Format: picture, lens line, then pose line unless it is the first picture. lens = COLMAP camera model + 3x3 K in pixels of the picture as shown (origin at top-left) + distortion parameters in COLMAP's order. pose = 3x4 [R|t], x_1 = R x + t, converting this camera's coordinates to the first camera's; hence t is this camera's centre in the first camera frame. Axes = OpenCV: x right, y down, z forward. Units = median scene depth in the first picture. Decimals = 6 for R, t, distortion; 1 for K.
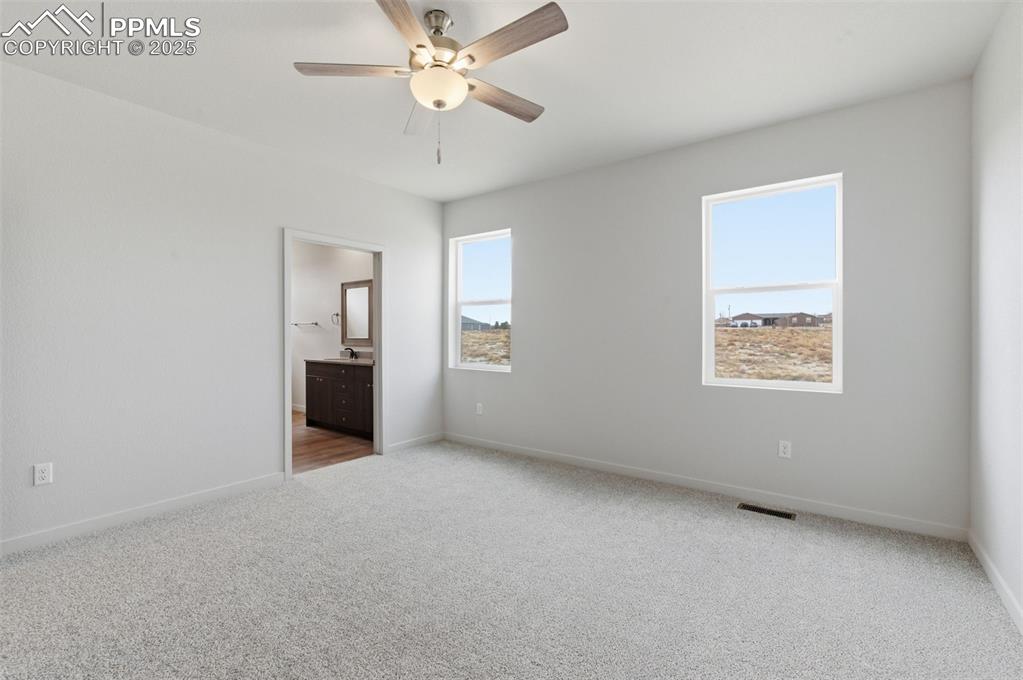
lens RADIAL K [[500.3, 0, 509.4], [0, 500.3, 336.7], [0, 0, 1]] dist [0.003229, 0.000238]
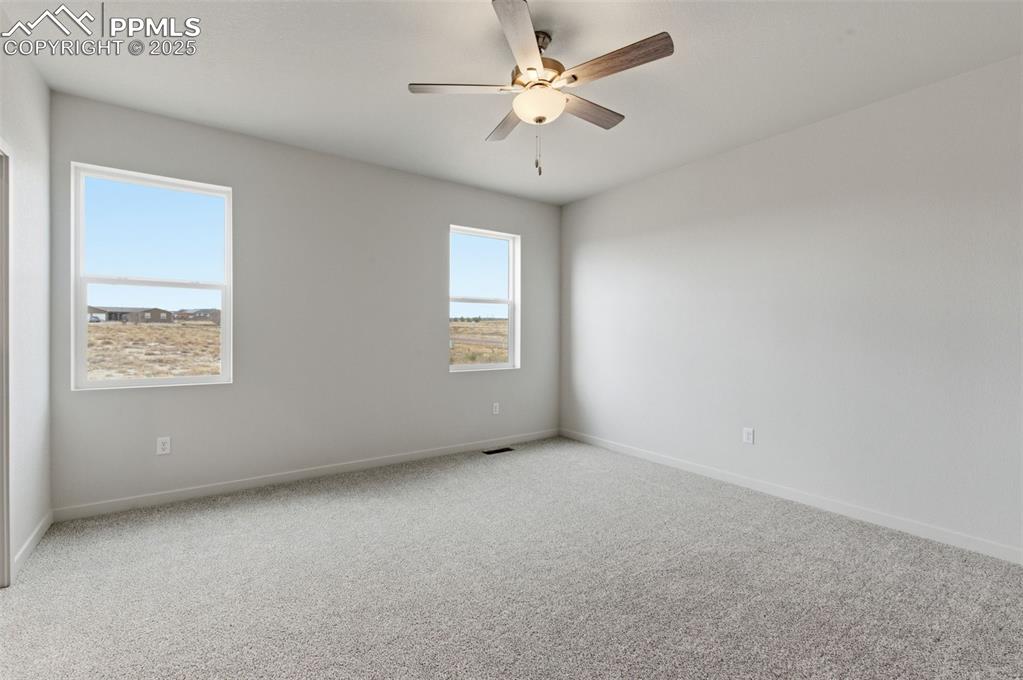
lens RADIAL K [[450.2, 0, 509.0], [0, 450.2, 337.3], [0, 0, 1]] dist [-0.001939, -0.000042]
pose [[0.244941, -0.009174, 0.969495, -0.370162], [-0.002170, 0.999948, 0.010011, -0.002670], [-0.969536, -0.004556, 0.244908, 0.302540]]
